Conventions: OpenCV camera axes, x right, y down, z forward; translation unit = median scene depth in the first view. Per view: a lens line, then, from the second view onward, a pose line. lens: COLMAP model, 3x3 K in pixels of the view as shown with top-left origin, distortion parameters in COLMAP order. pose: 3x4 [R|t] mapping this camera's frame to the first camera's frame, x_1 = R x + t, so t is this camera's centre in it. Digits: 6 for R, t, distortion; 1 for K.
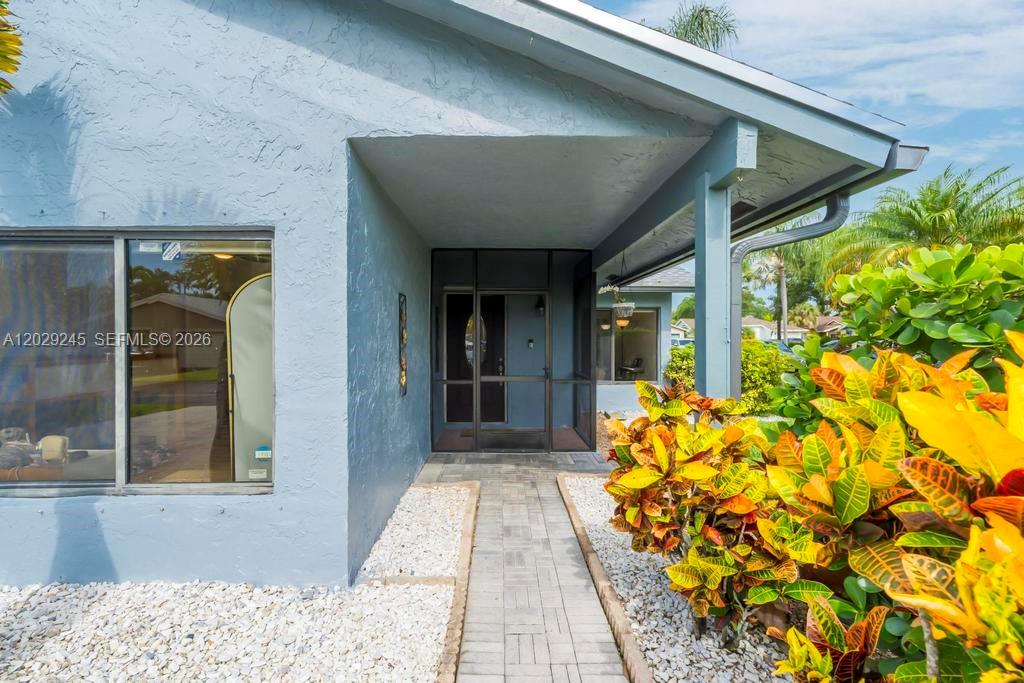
lens RADIAL K [[479.9, 0, 511.7], [0, 479.9, 334.7], [0, 0, 1]] dist [-0.017302, 0.000191]
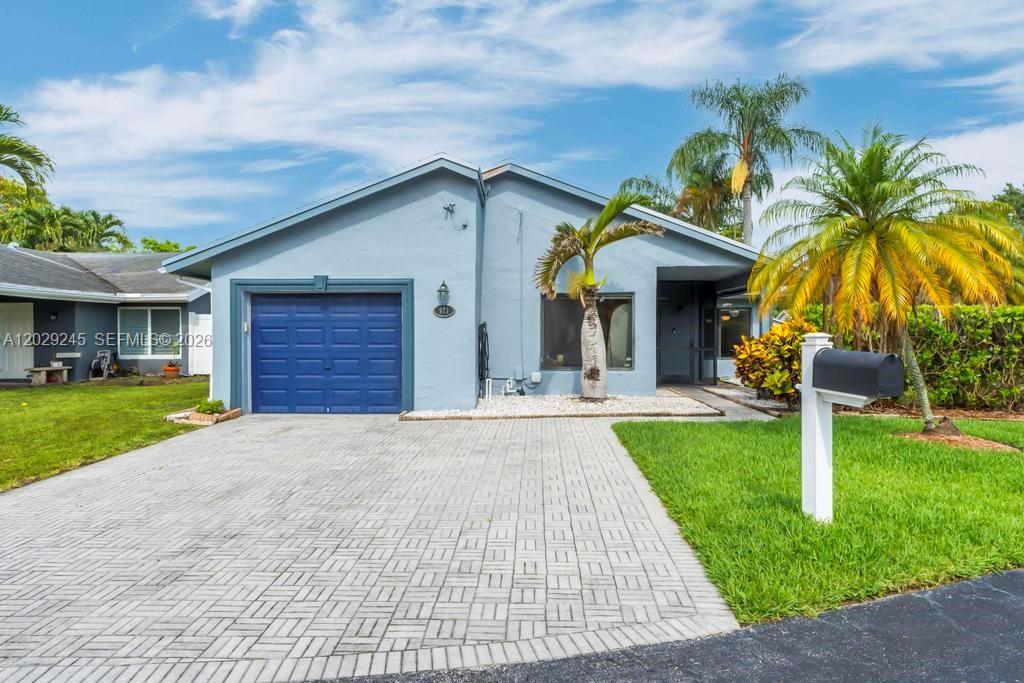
lens RADIAL K [[670.6, 0, 512.0], [0, 670.6, 341.5], [0, 0, 1]] dist [-0.000198, 0.000156]
pose [[0.998609, -0.005890, -0.052405, -0.474897], [0.006521, 0.999908, 0.011895, 0.027906], [0.052330, -0.012220, 0.998555, -1.634091]]
